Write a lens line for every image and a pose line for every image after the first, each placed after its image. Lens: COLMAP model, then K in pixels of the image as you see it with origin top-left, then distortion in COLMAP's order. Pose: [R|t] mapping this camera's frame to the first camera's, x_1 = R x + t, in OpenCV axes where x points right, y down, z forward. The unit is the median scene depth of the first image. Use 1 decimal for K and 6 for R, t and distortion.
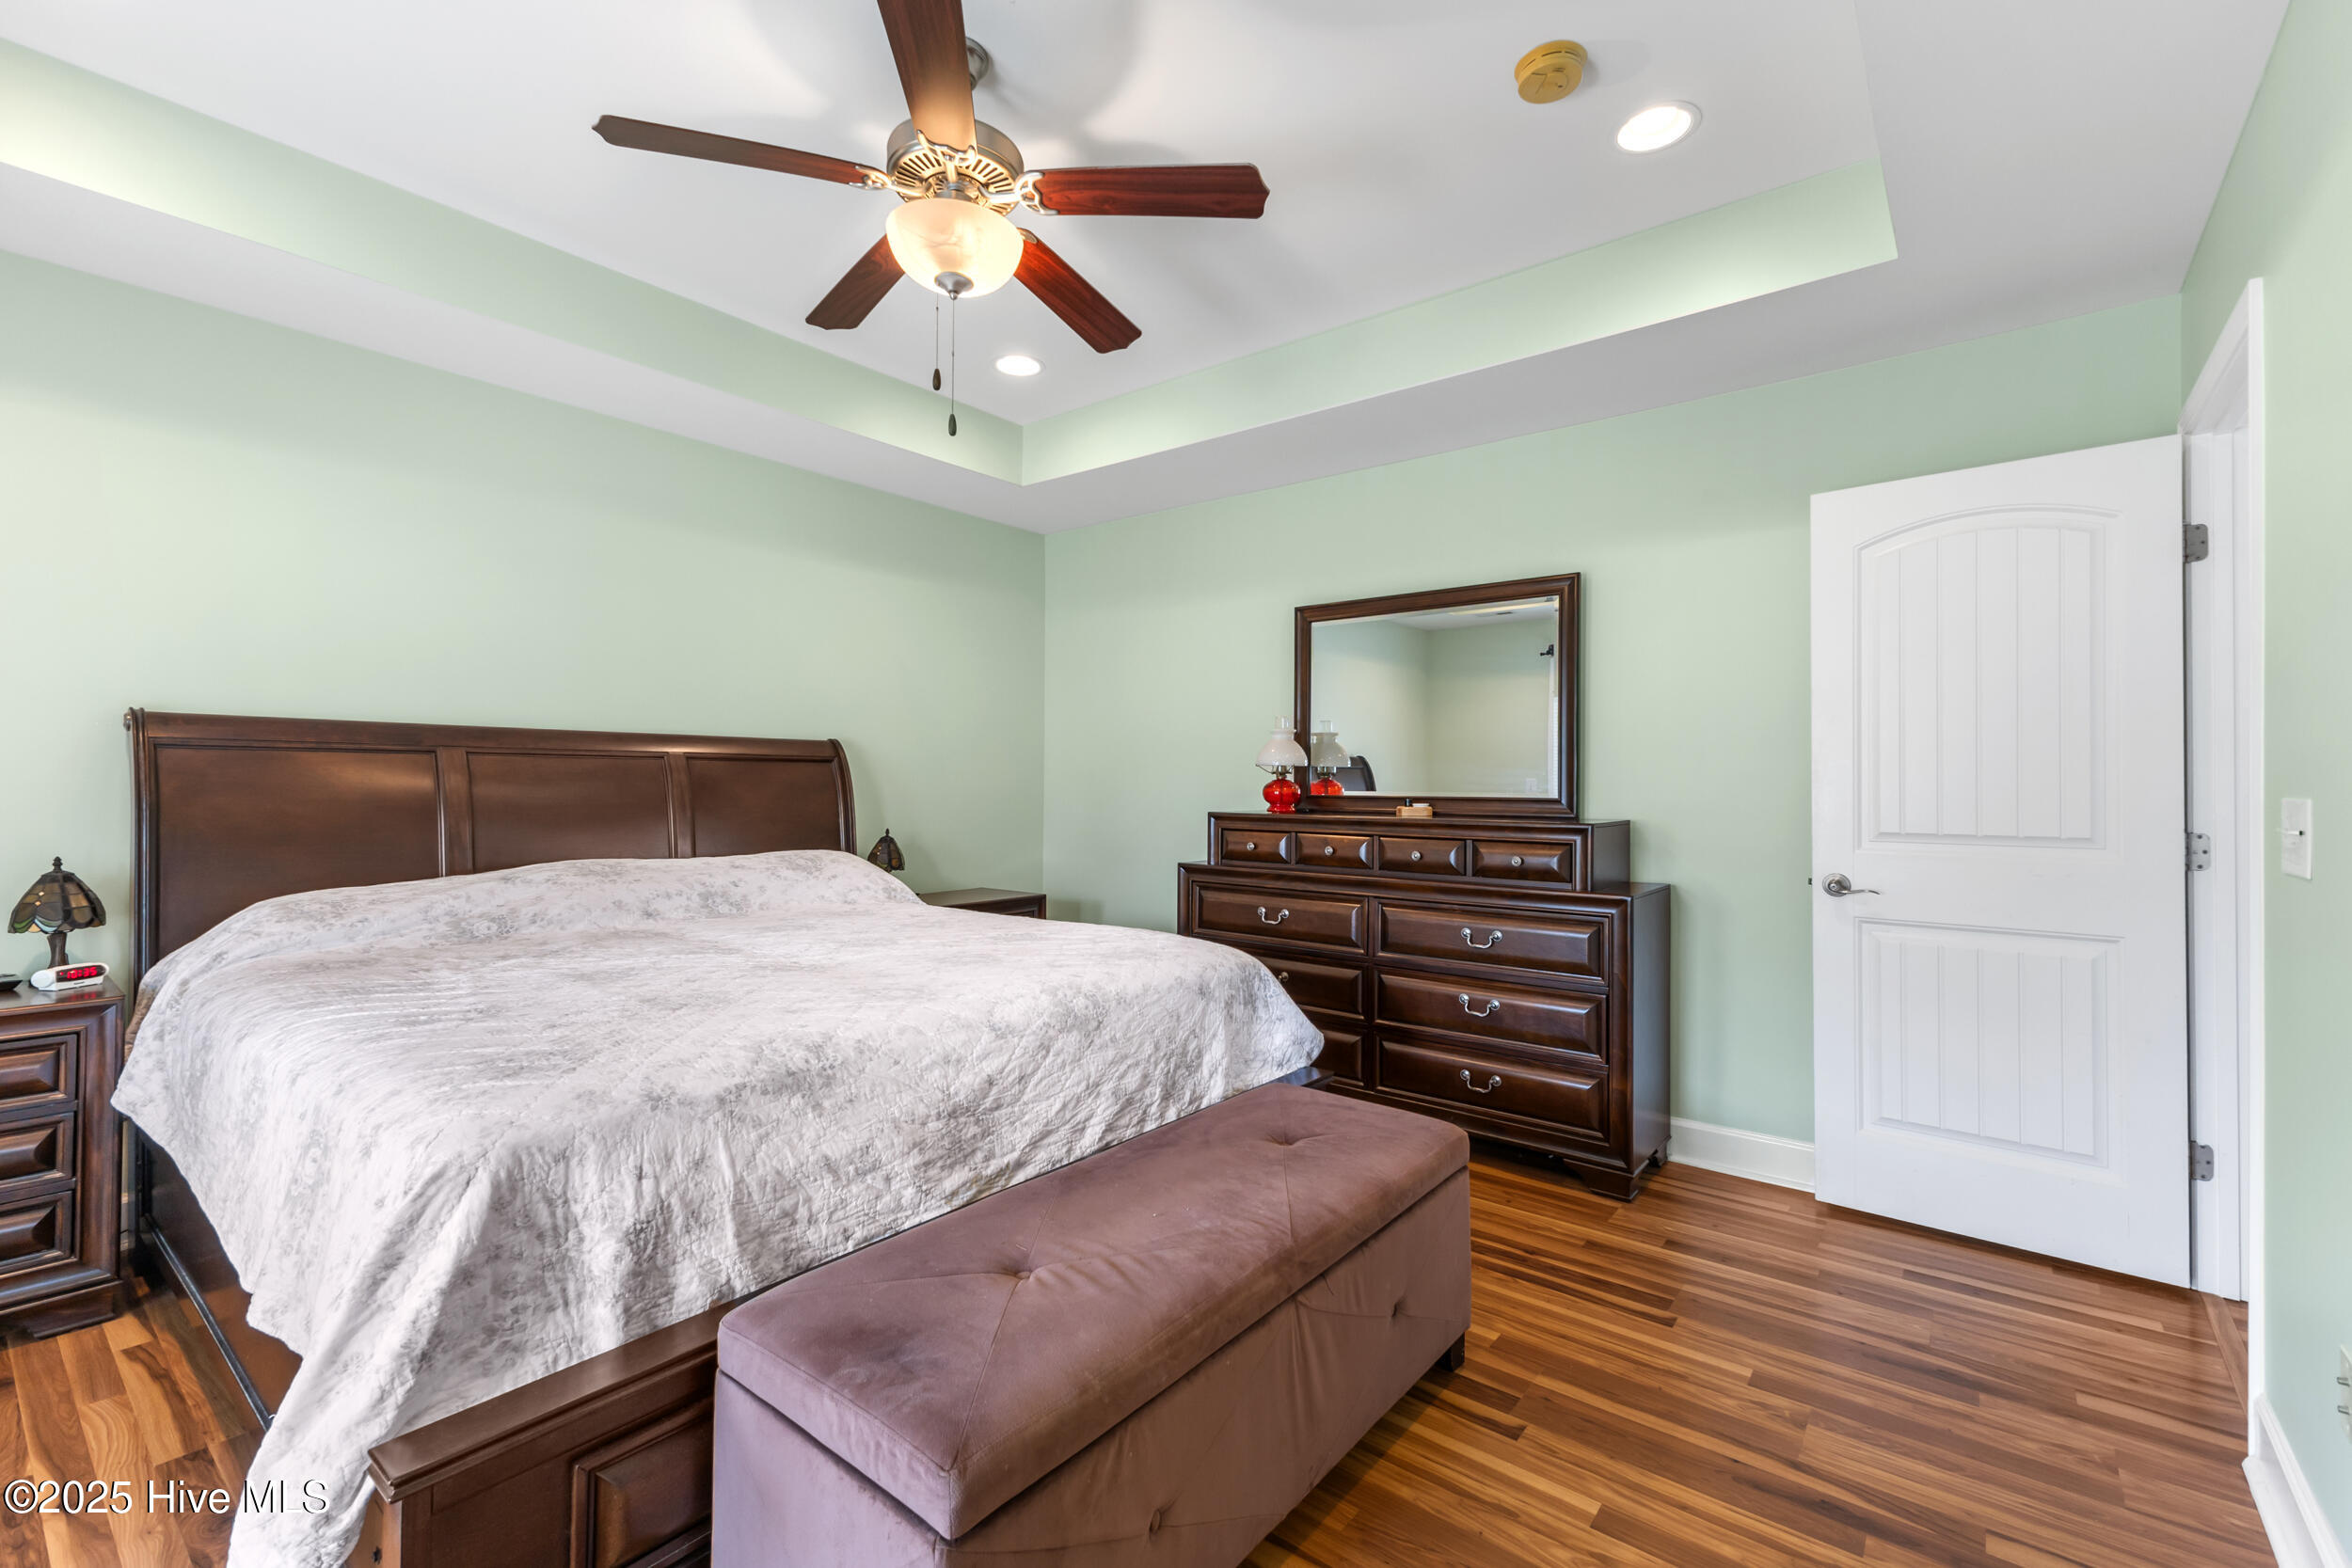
lens RADIAL K [[1020.3, 0, 1179.5], [0, 1020.3, 778.8], [0, 0, 1]] dist [-0.002940, -0.000011]
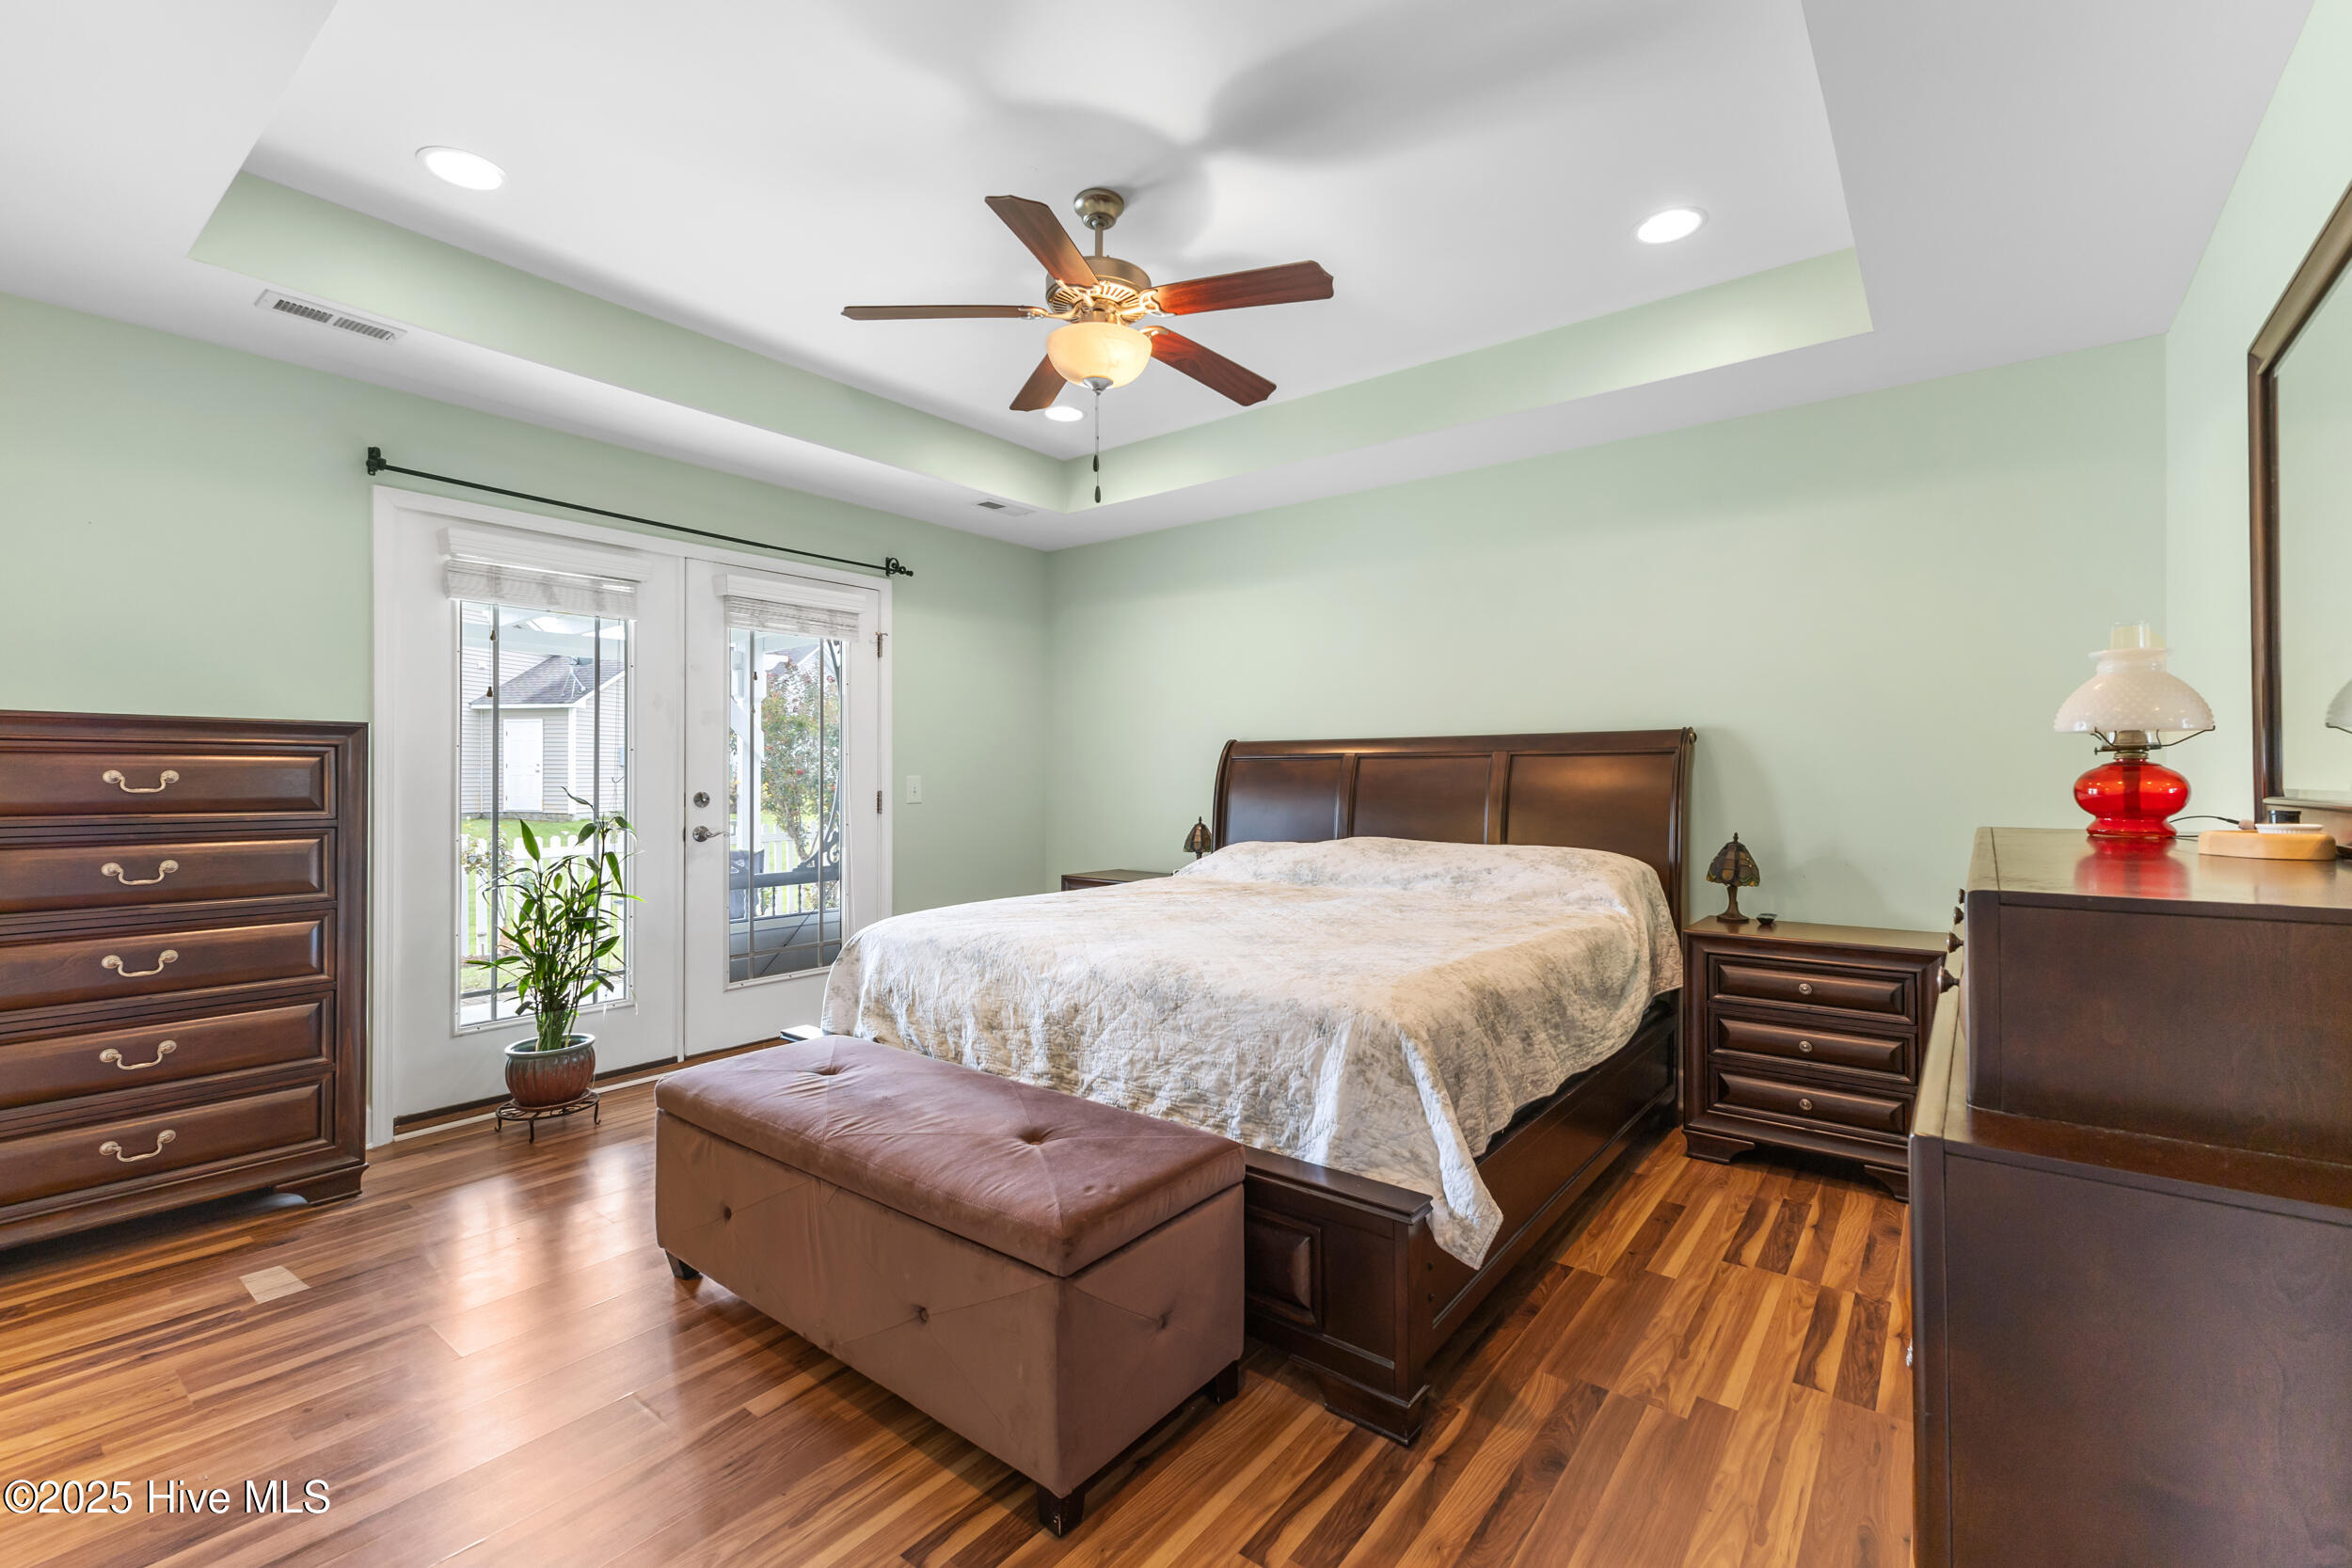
lens RADIAL K [[988.4, 0, 1189.4], [0, 988.4, 773.1], [0, 0, 1]] dist [-0.013391, -0.000053]
pose [[0.000056, -0.008947, -0.999960, 0.923661], [0.007083, 0.999935, -0.008946, 0.011082], [0.999975, -0.007082, 0.000120, 1.006139]]
